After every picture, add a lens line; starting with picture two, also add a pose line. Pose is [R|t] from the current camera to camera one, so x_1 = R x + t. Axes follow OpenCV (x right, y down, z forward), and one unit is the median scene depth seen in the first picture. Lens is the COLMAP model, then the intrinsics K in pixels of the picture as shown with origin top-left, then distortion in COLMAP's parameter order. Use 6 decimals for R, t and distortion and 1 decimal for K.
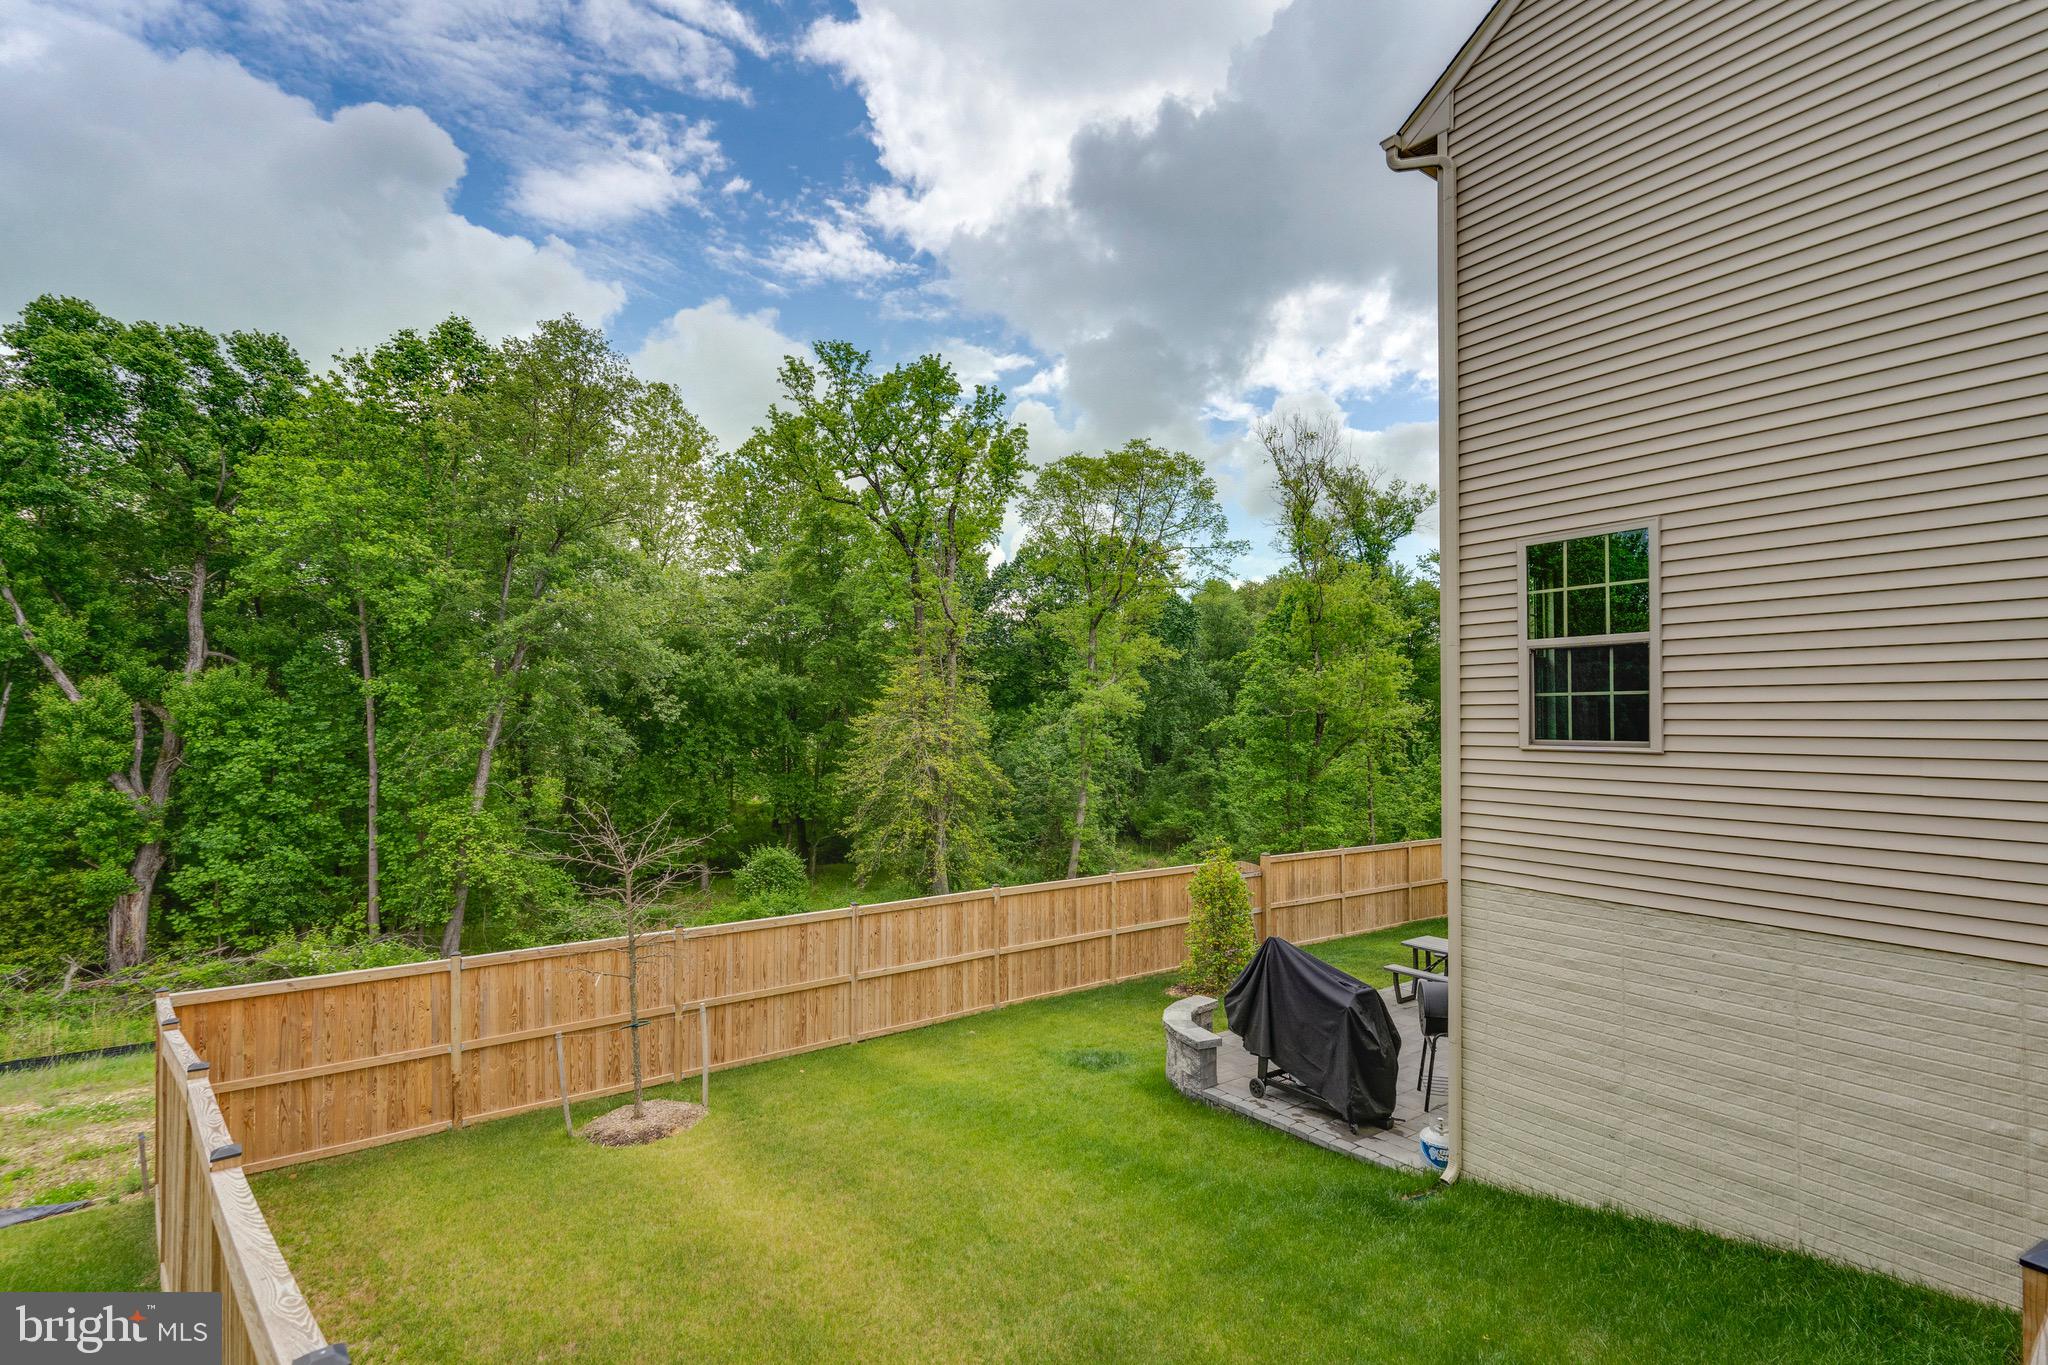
lens RADIAL K [[930.1, 0, 1023.0], [0, 930.1, 697.2], [0, 0, 1]] dist [0.000248, 0.000129]
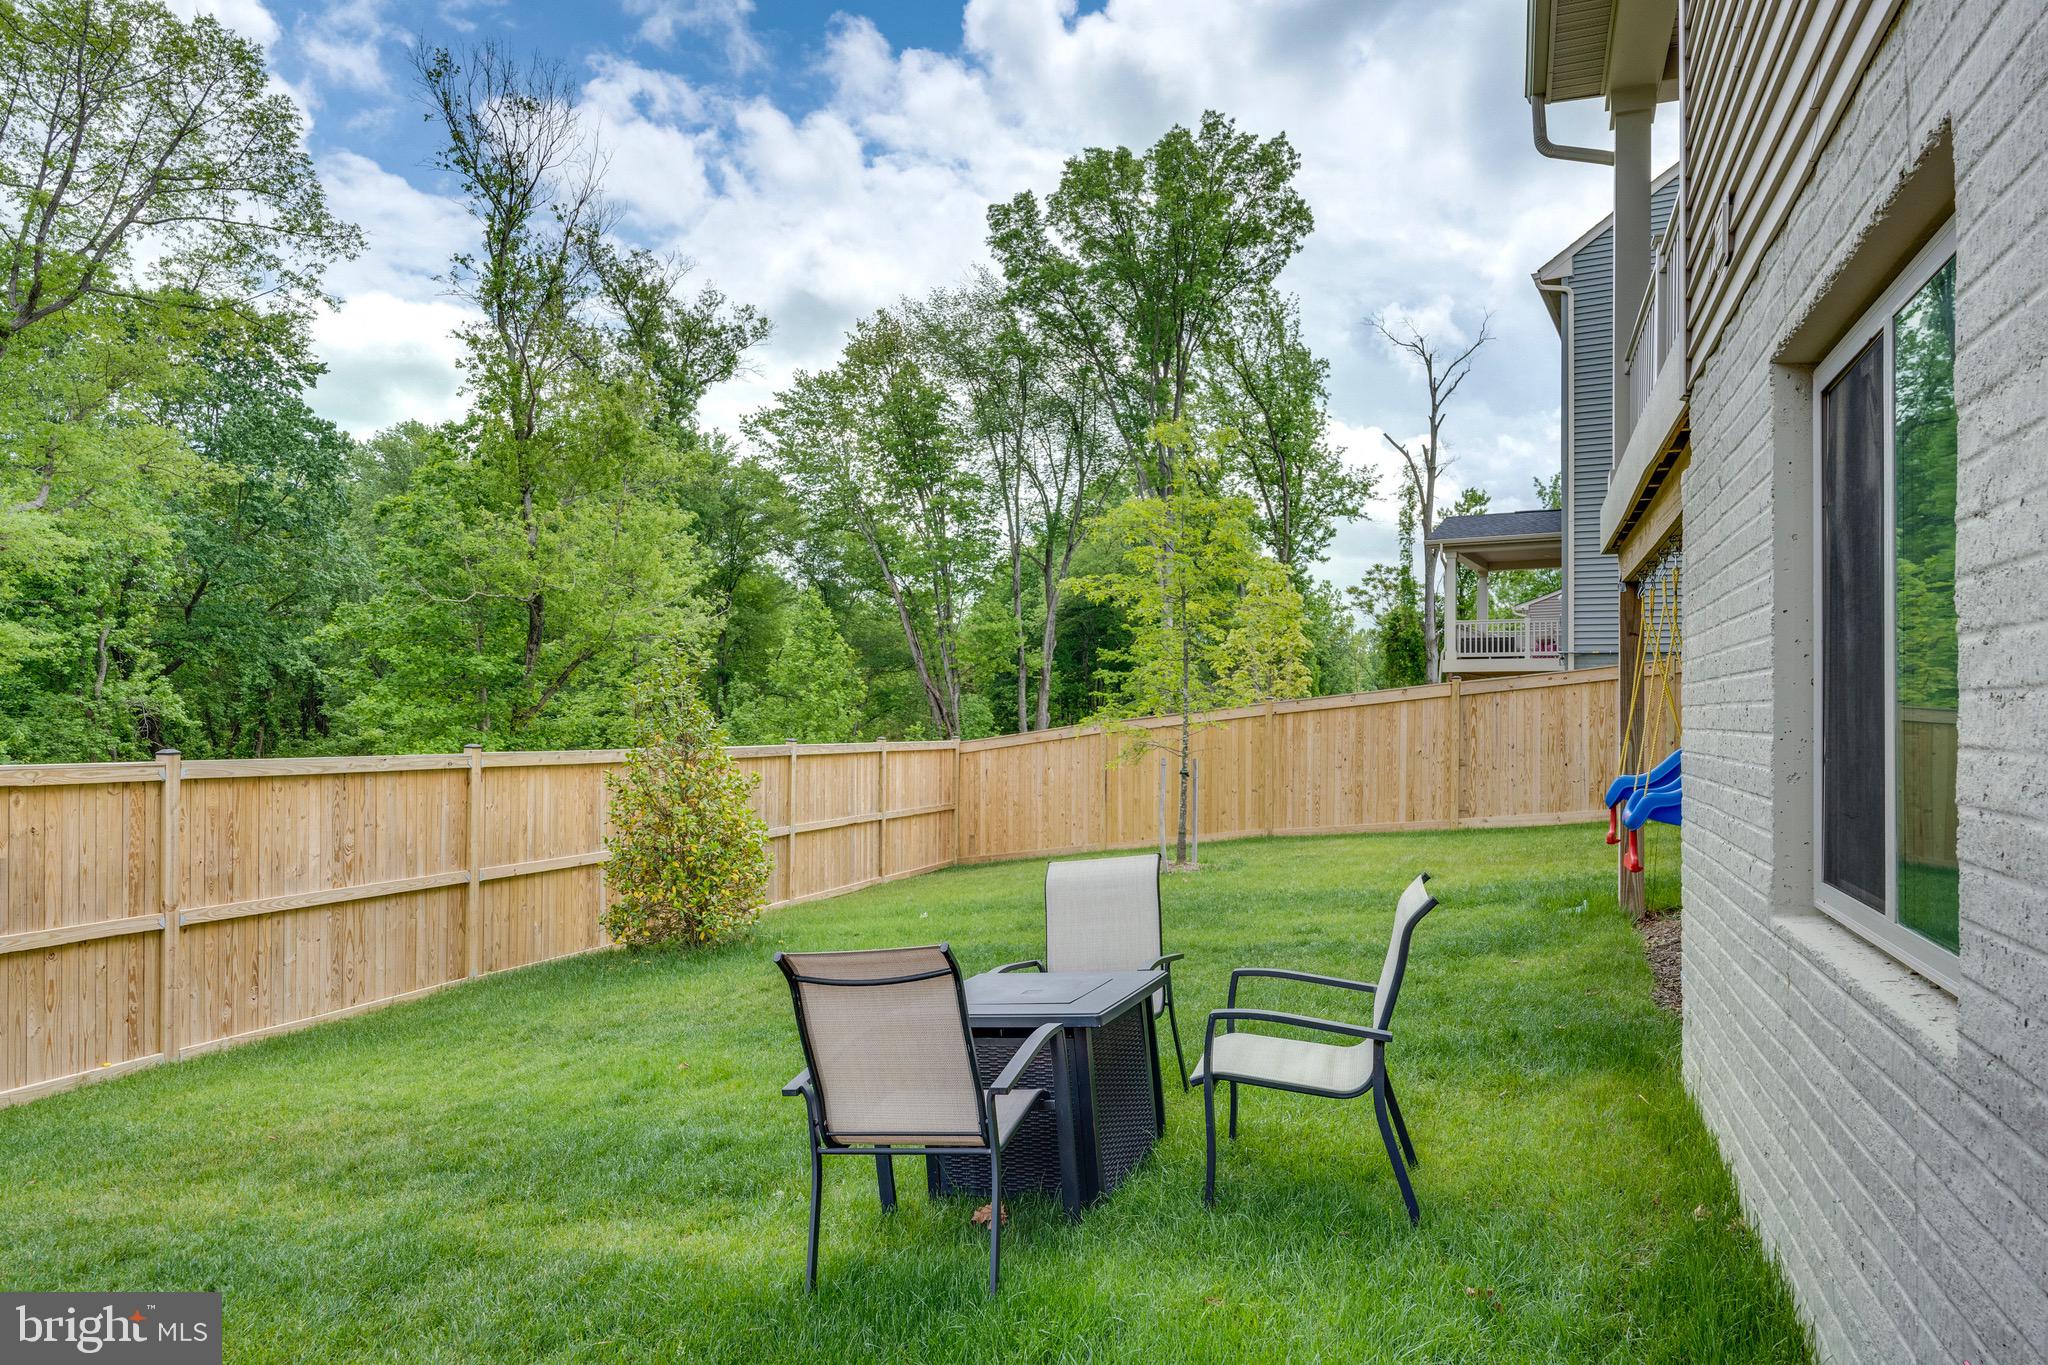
lens RADIAL K [[1298.2, 0, 1022.7], [0, 1298.2, 687.9], [0, 0, 1]] dist [-0.001601, -0.000128]
pose [[0.828980, 0.007584, 0.559227, 0.077454], [-0.017835, 0.999758, 0.012880, 0.030069], [-0.558994, -0.020651, 0.828915, 0.118959]]
